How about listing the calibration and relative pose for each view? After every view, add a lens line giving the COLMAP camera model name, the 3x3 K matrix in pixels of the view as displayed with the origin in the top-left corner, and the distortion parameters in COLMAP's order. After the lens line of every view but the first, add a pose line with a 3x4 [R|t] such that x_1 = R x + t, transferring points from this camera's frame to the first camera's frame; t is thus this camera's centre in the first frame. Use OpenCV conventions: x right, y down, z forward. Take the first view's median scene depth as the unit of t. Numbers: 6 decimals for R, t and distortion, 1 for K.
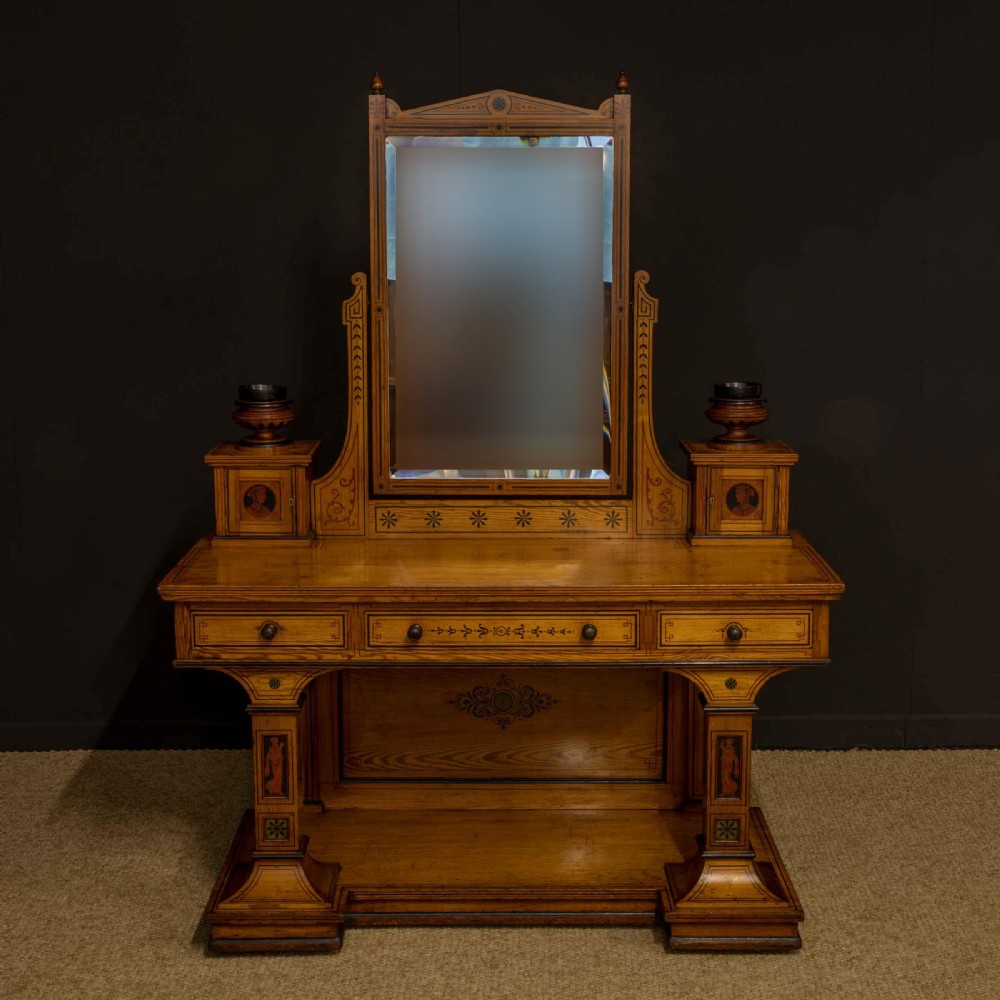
lens RADIAL K [[1759.8, 0, 500.0], [0, 1759.8, 500.0], [0, 0, 1]] dist [0.018552, 0.013074]
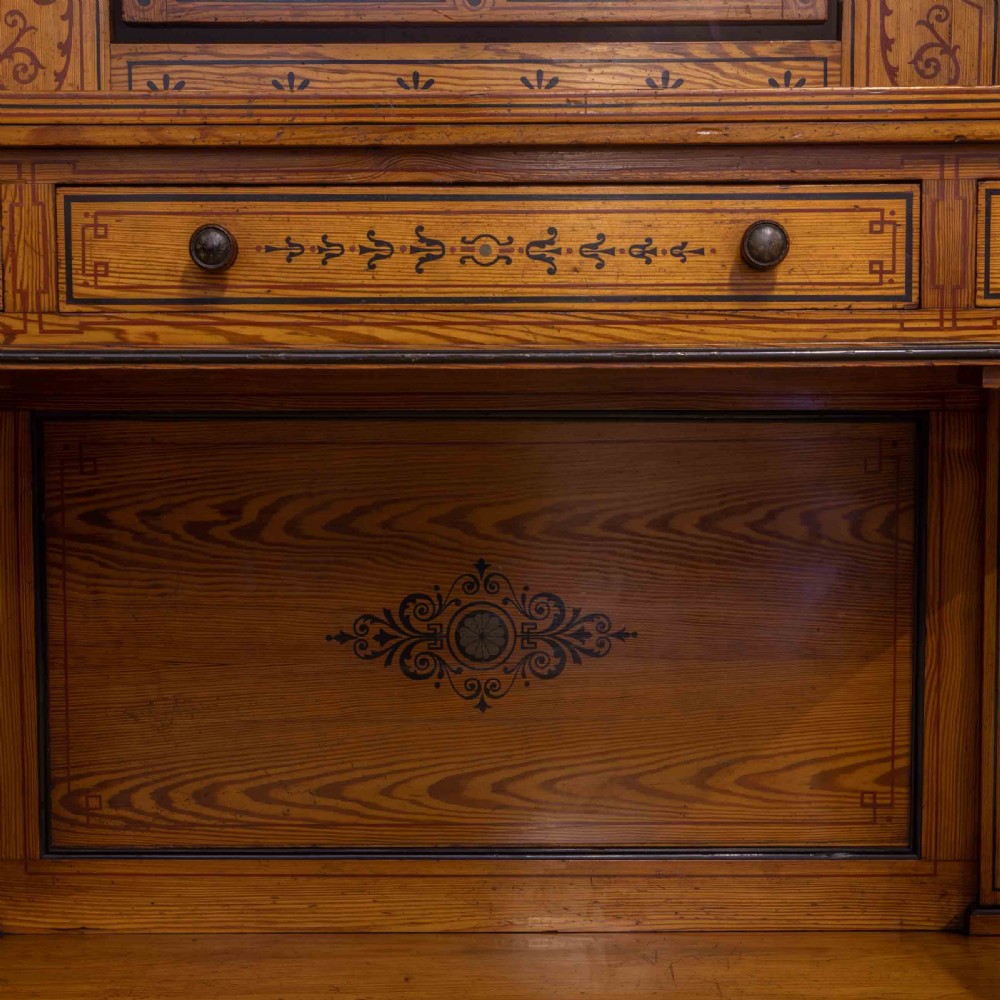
lens RADIAL K [[2508.9, 0, 459.2], [0, 2508.9, 668.1], [0, 0, 1]] dist [0.019332, 0.192962]
pose [[0.999989, -0.000971, 0.004567, -0.005709], [0.001199, 0.998734, -0.050280, 0.158276], [-0.004513, 0.050285, 0.998725, 0.503582]]
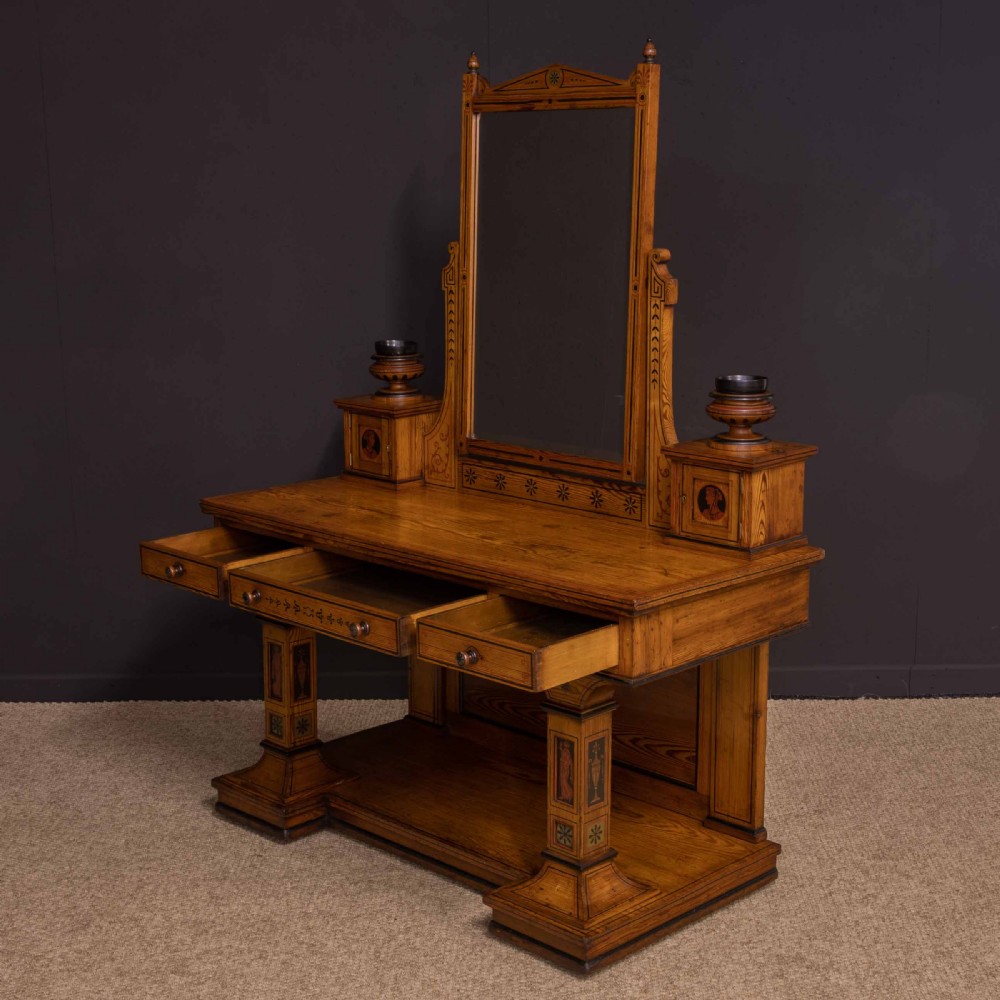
lens RADIAL K [[1659.4, 0, 503.5], [0, 1659.4, 522.0], [0, 0, 1]] dist [-0.031706, 0.020523]
pose [[0.710291, 0.146853, -0.688420, 0.661337], [-0.115711, 0.989051, 0.091595, -0.057247], [0.694333, 0.014599, 0.719506, 0.303220]]
